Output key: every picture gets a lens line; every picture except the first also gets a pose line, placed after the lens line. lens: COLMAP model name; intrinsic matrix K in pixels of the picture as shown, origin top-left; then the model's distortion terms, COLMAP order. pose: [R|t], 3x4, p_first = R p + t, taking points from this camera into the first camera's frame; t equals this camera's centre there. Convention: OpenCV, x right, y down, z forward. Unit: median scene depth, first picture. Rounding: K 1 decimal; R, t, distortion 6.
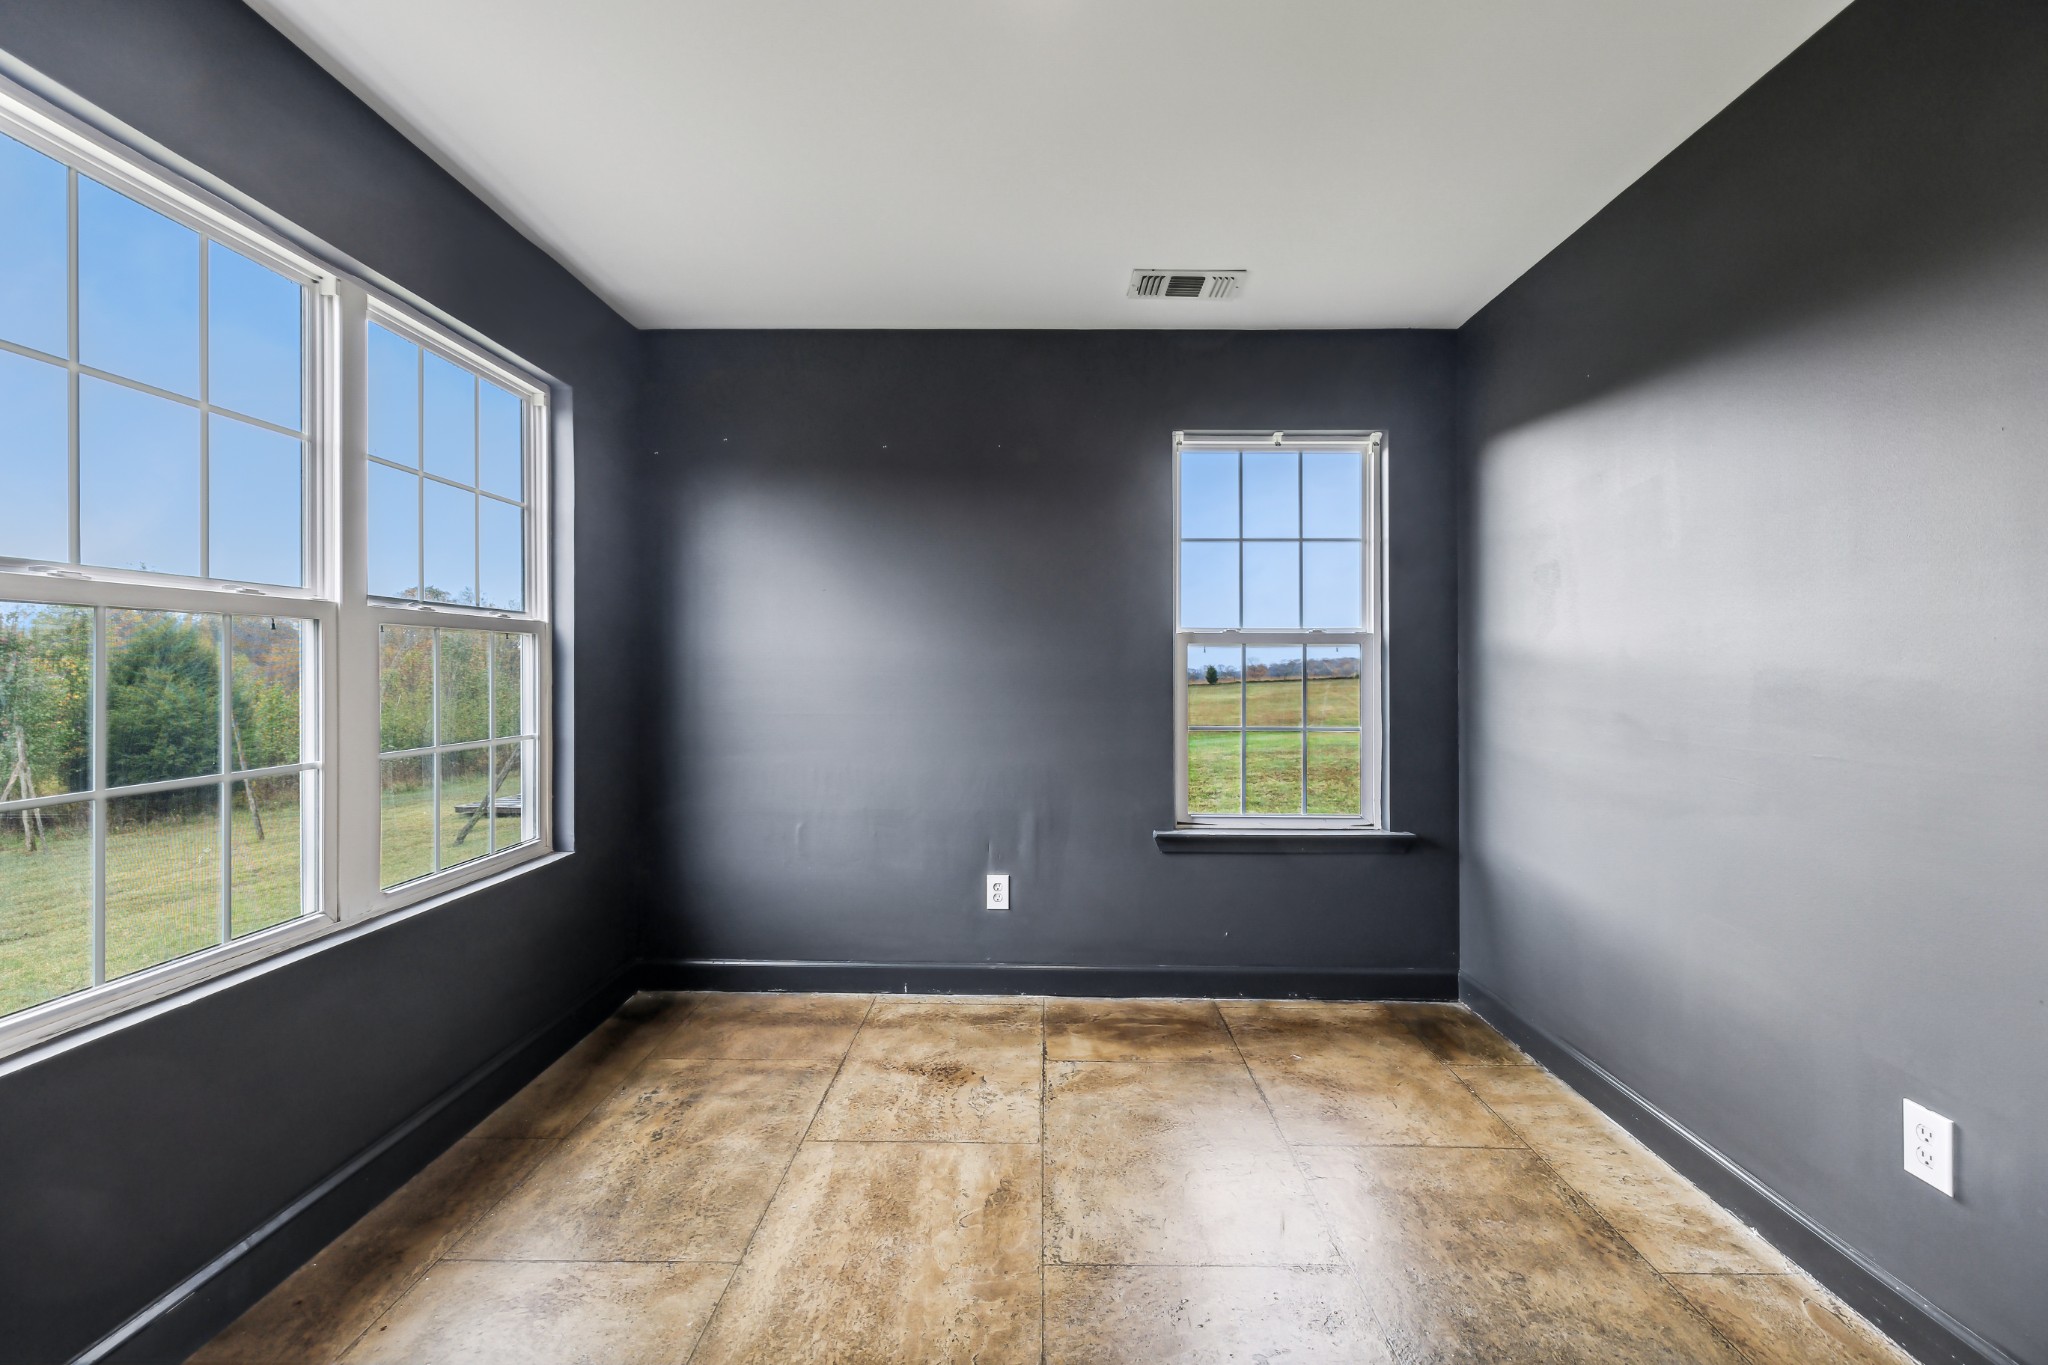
lens RADIAL K [[853.8, 0, 1037.5], [0, 853.8, 664.4], [0, 0, 1]] dist [-0.000237, -0.000149]
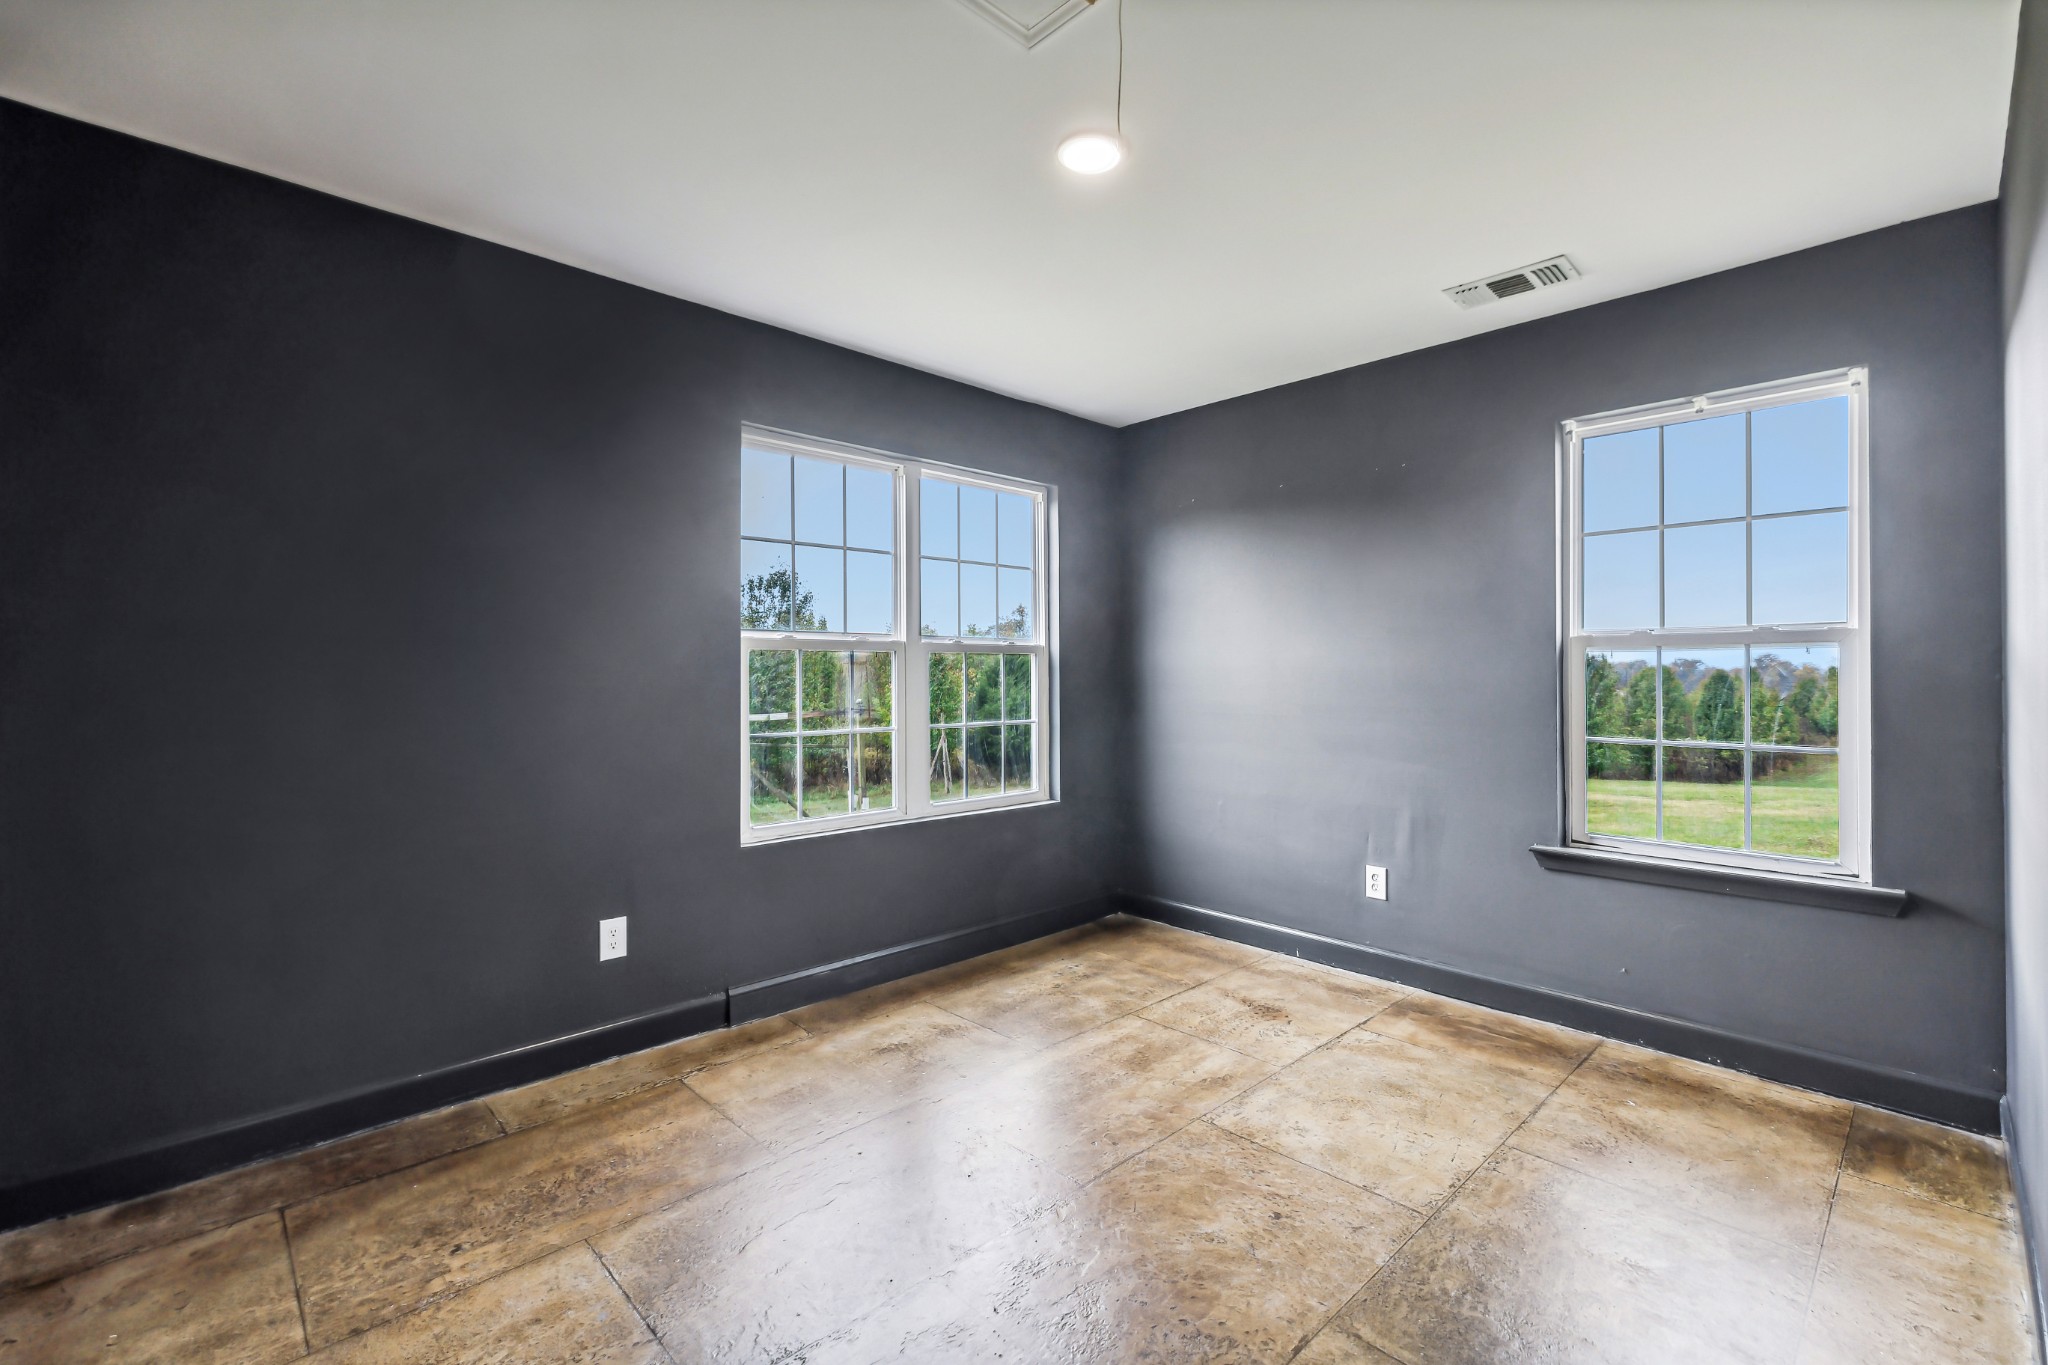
lens RADIAL K [[880.9, 0, 1049.5], [0, 880.9, 668.8], [0, 0, 1]] dist [-0.002243, -0.000181]
pose [[0.714669, -0.007934, -0.699418, 0.508100], [0.006616, 0.999968, -0.004584, -0.001887], [0.699431, -0.001351, 0.714698, -0.098642]]
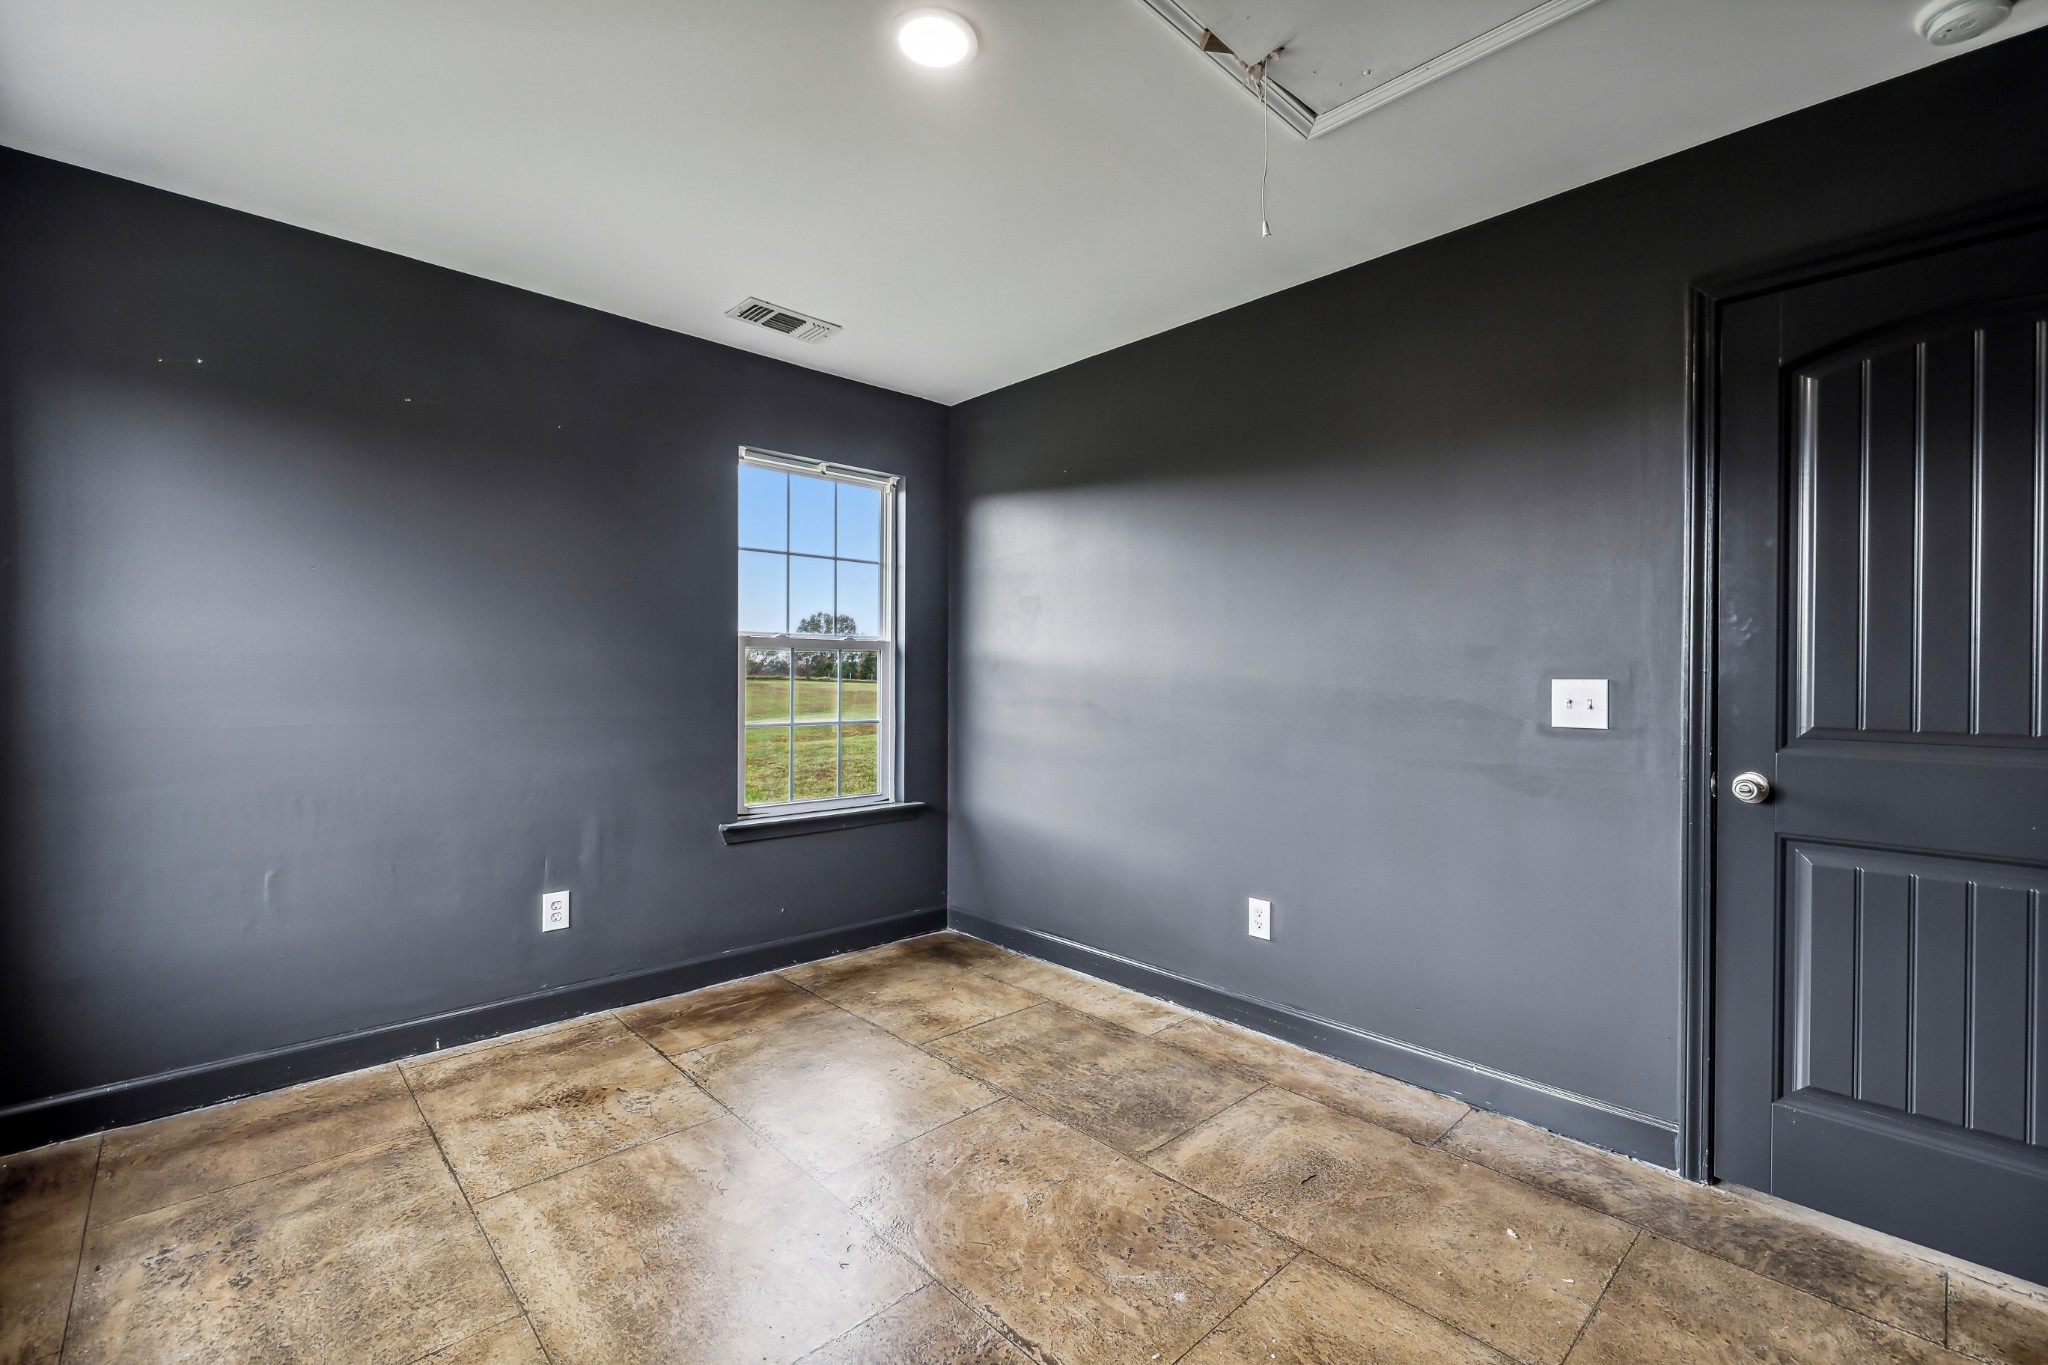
lens RADIAL K [[865.0, 0, 1026.2], [0, 865.0, 674.5], [0, 0, 1]] dist [0.000386, -0.000115]
pose [[0.722874, 0.000745, 0.690980, -0.375639], [-0.009453, 0.999916, 0.008811, -0.002684], [-0.690915, -0.012901, 0.722820, -0.027880]]
